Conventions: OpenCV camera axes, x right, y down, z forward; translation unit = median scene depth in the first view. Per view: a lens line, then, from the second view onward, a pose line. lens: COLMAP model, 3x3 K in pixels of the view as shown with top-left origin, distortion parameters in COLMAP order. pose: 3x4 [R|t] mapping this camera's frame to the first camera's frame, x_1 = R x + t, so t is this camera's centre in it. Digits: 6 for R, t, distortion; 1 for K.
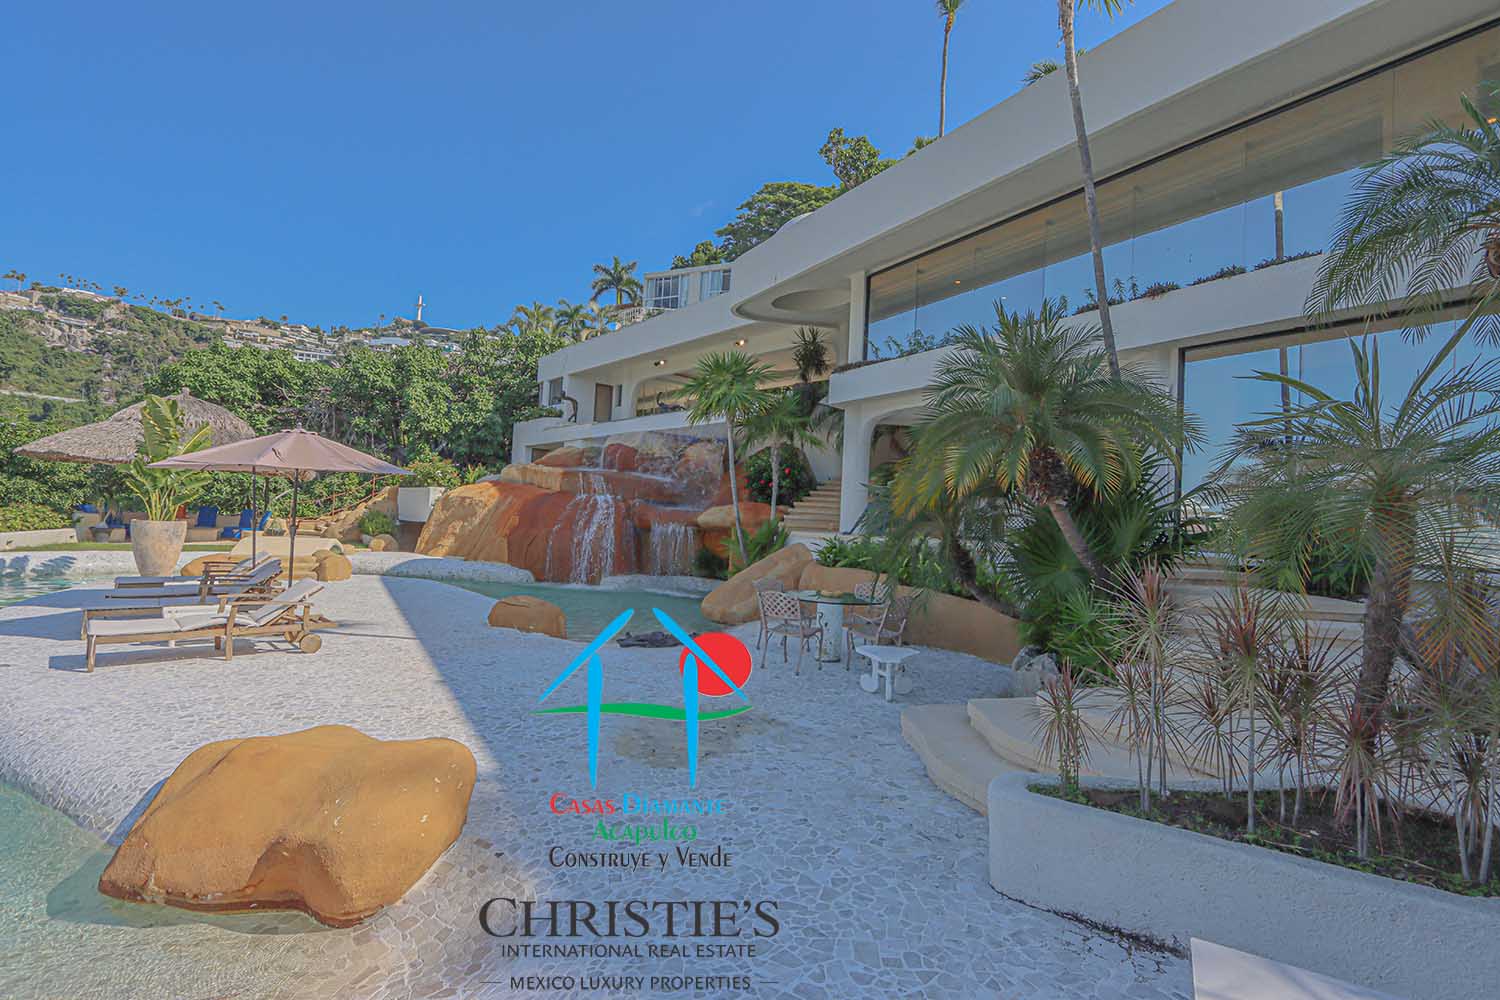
lens RADIAL K [[691.8, 0, 745.6], [0, 691.8, 500.0], [0, 0, 1]] dist [-0.020722, 0.004043]
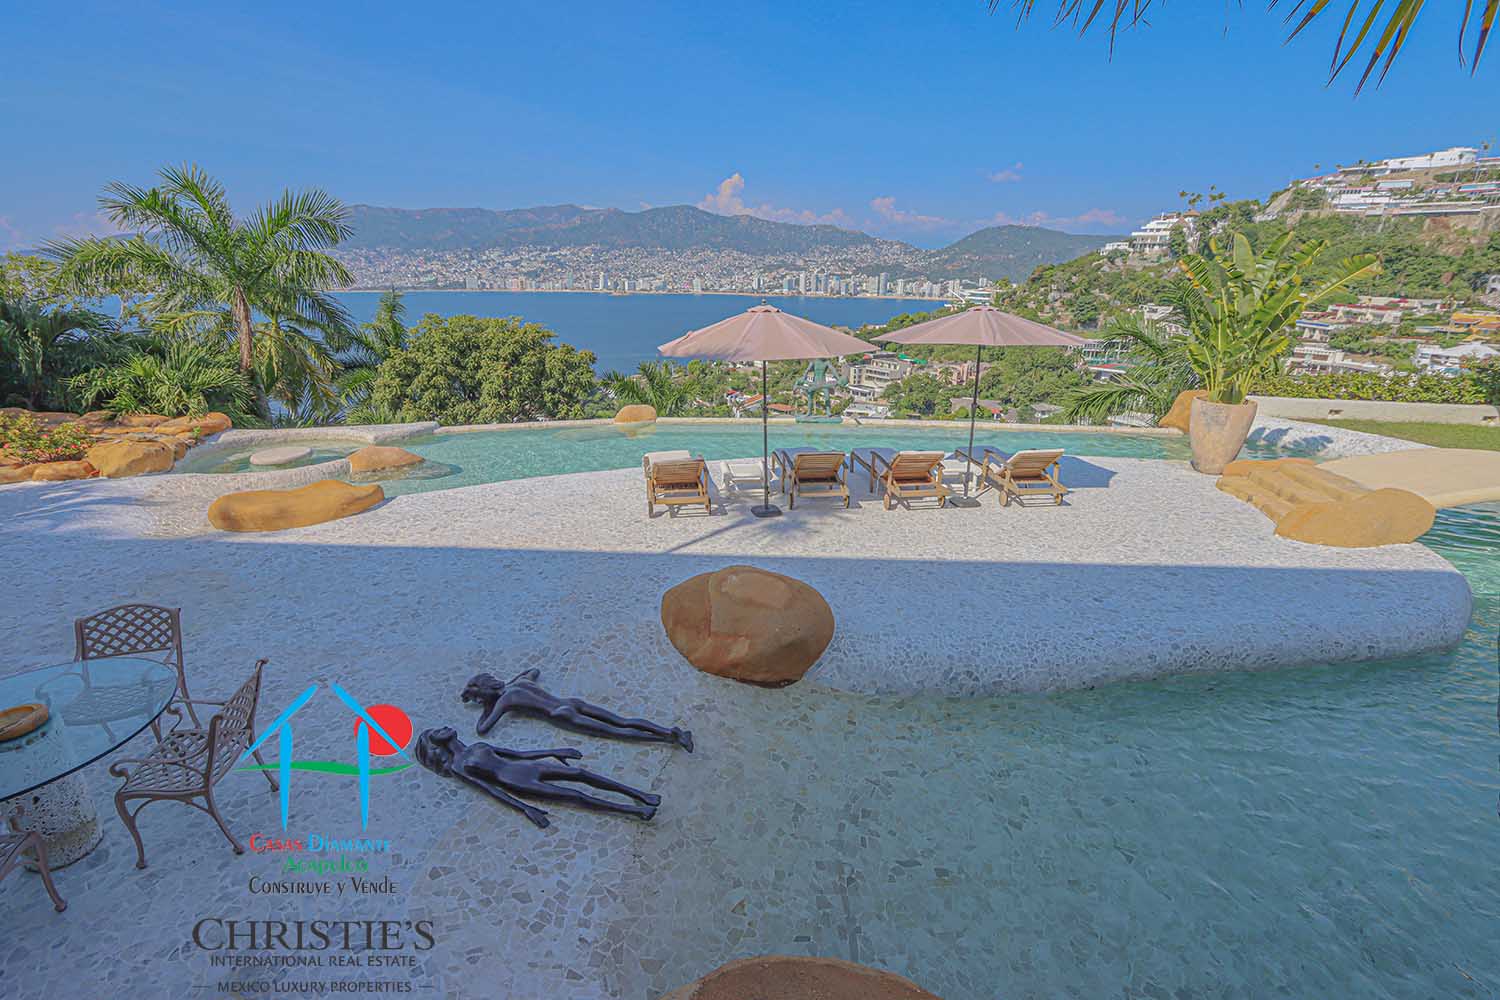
lens RADIAL K [[691.8, 0, 744.5], [0, 691.8, 499.2], [0, 0, 1]] dist [-0.020722, 0.004043]
pose [[-0.557695, 0.212718, -0.802326, 0.077795], [-0.009531, 0.964900, 0.262446, -0.042812], [0.829991, 0.154012, -0.536093, 0.666092]]
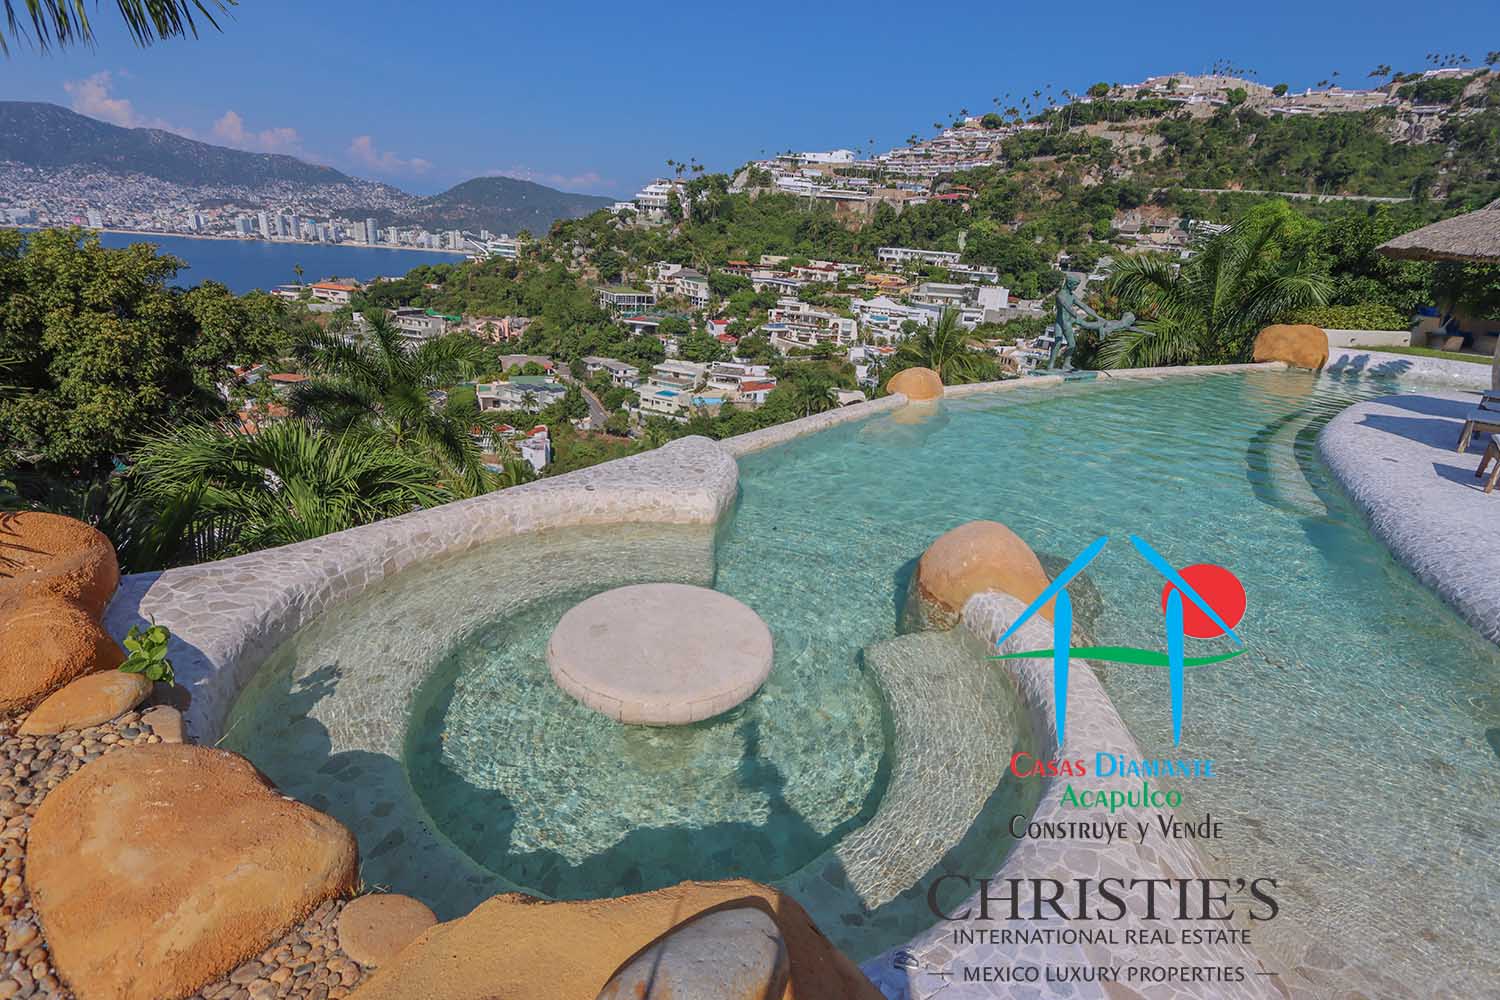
lens RADIAL K [[691.8, 0, 743.0], [0, 691.8, 500.6], [0, 0, 1]] dist [-0.020722, 0.004043]
pose [[0.068682, 0.308532, -0.948731, -0.060775], [-0.038836, 0.951083, 0.306485, 0.009714], [0.996882, 0.015794, 0.077304, -0.009828]]
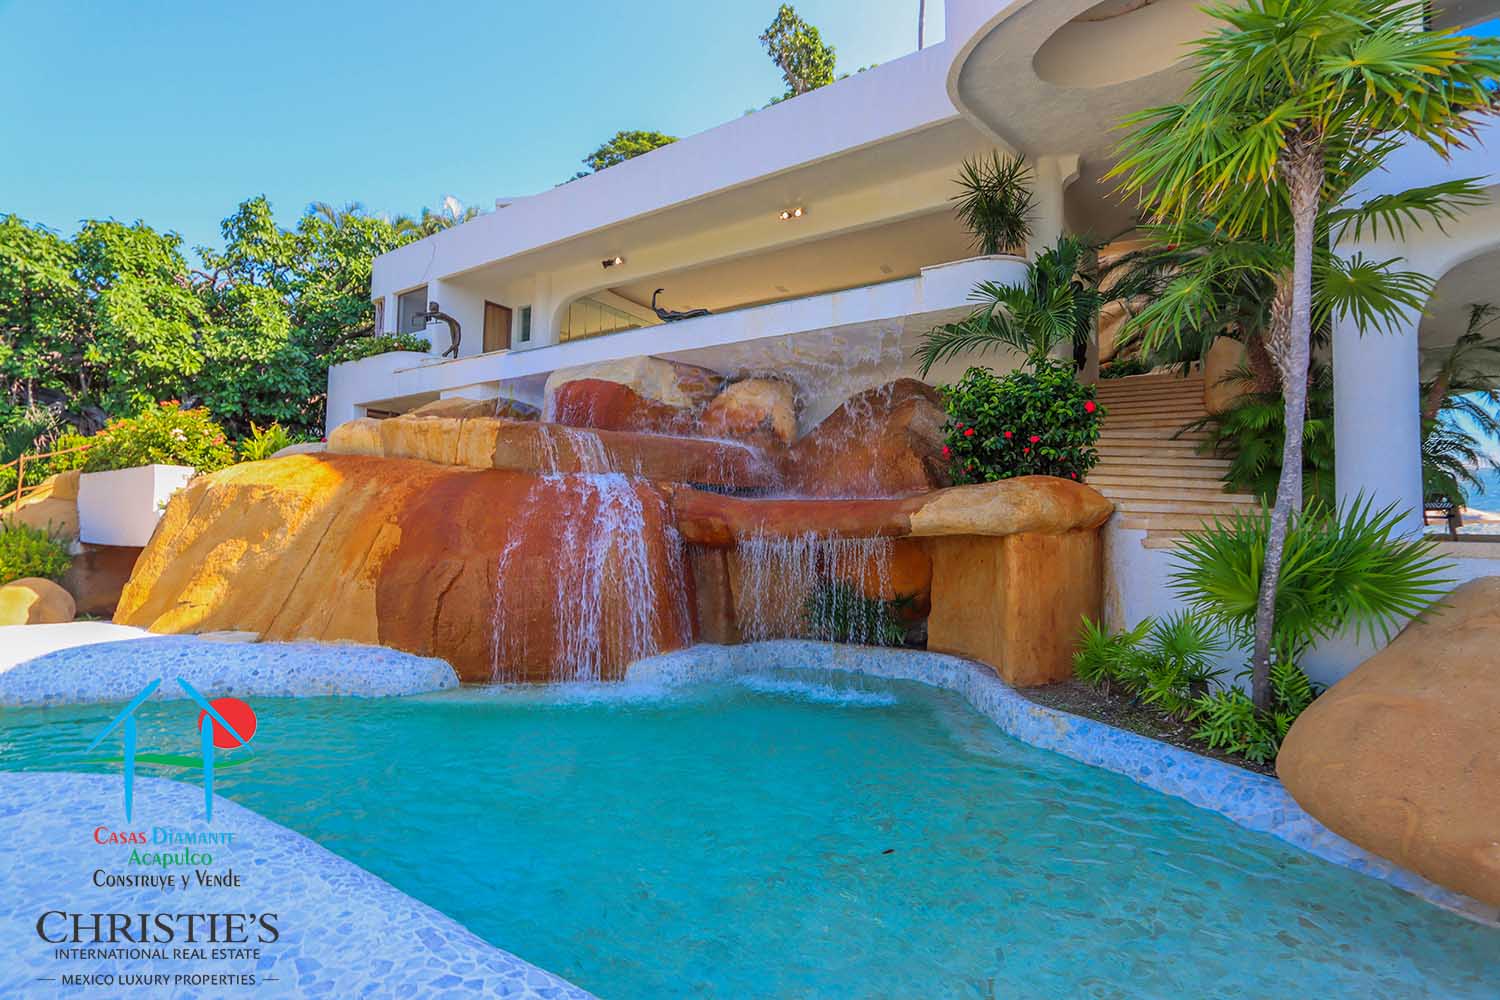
lens RADIAL K [[691.8, 0, 744.2], [0, 691.8, 501.9], [0, 0, 1]] dist [-0.020722, 0.004043]
pose [[0.962988, -0.020151, 0.268791, -0.238578], [0.020647, 0.999786, 0.000981, 0.012562], [-0.268753, 0.004605, 0.963198, 0.535259]]
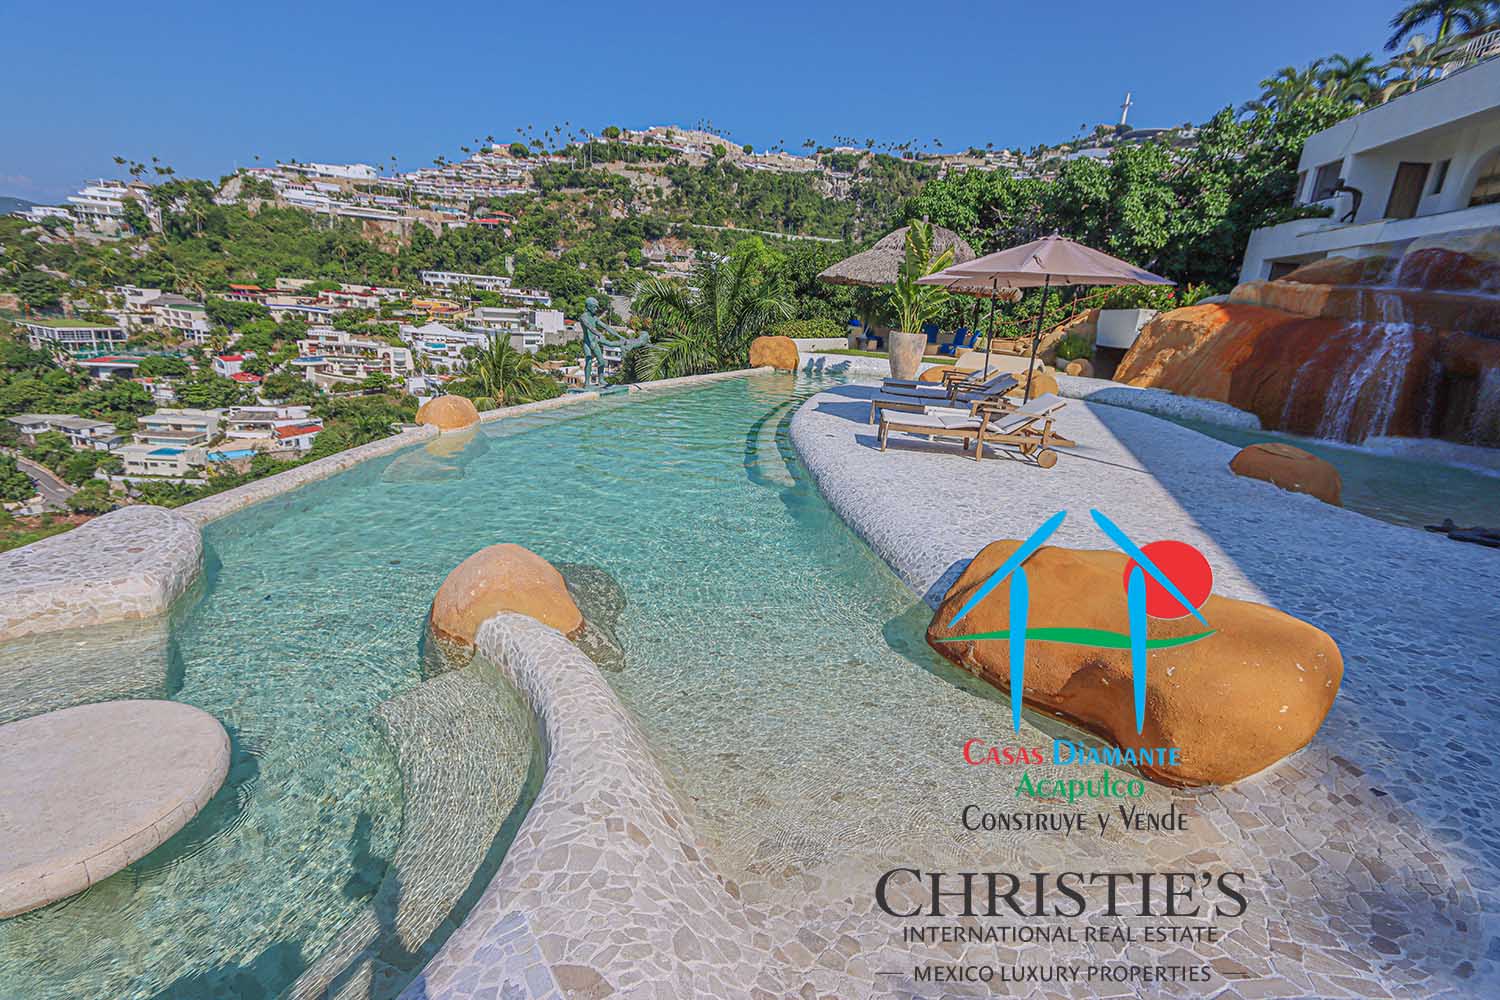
lens RADIAL K [[691.8, 0, 744.5], [0, 691.8, 498.0], [0, 0, 1]] dist [-0.020722, 0.004043]
pose [[0.620816, 0.214775, -0.753962, -0.052160], [-0.027808, 0.967168, 0.252612, 0.008635], [0.783463, -0.135859, 0.606406, 0.013168]]
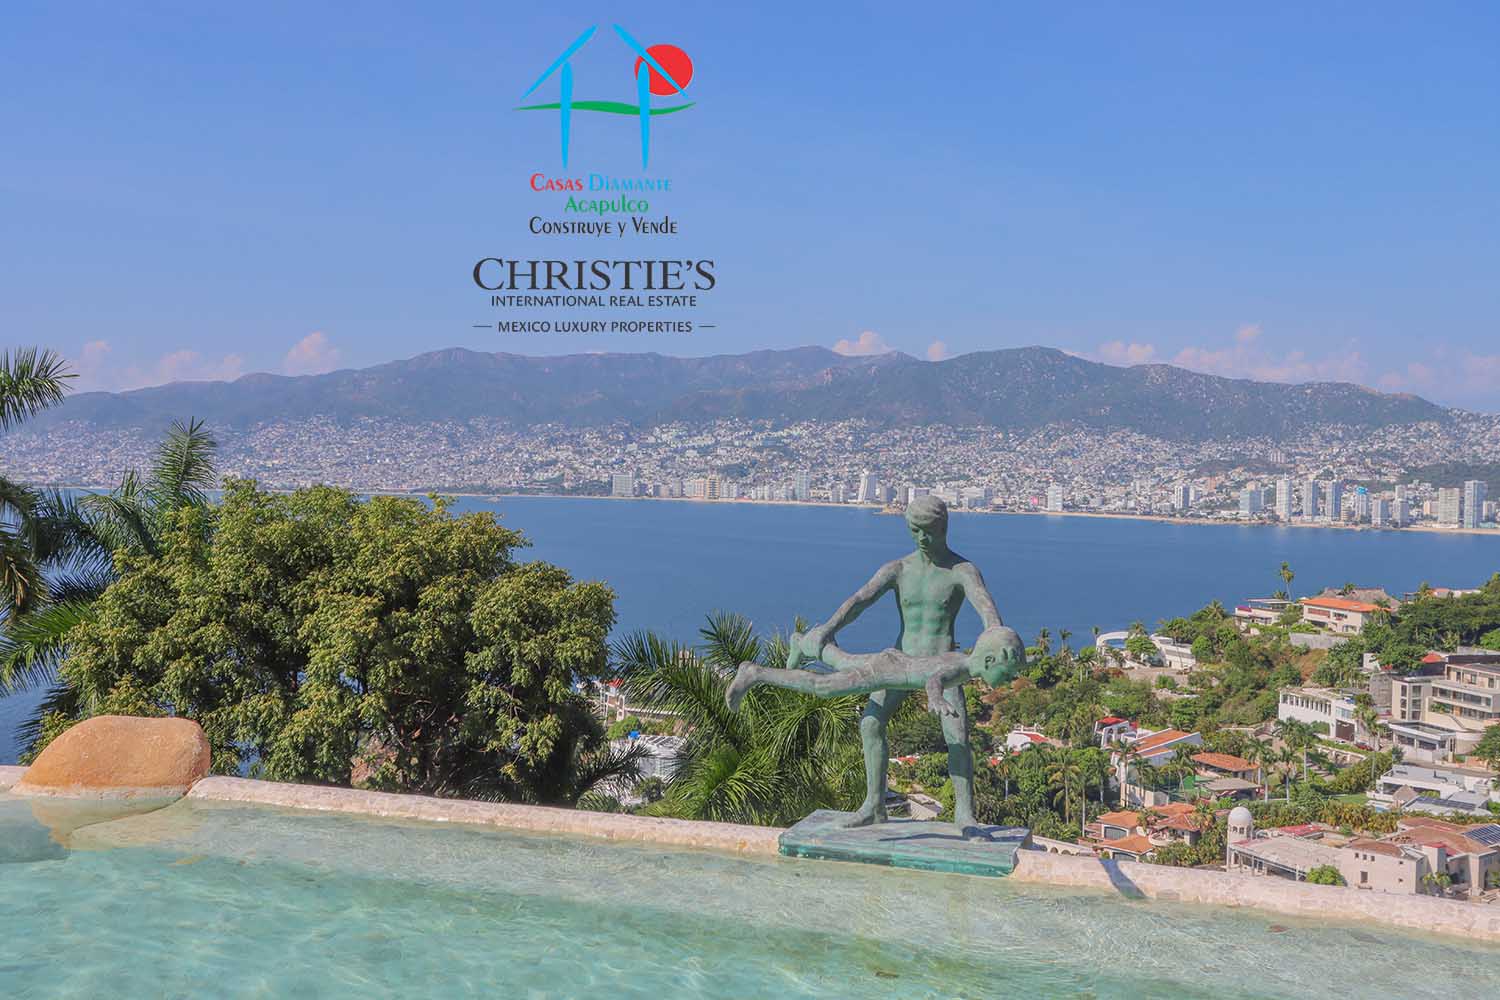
lens RADIAL K [[1441.3, 0, 744.0], [0, 1441.3, 500.6], [0, 0, 1]] dist [0.006299, 0.000000]
pose [[-0.762847, -0.046525, -0.644903, -0.373727], [-0.039662, 0.998897, -0.025148, 0.006389], [0.645362, 0.006395, -0.763851, 0.527234]]
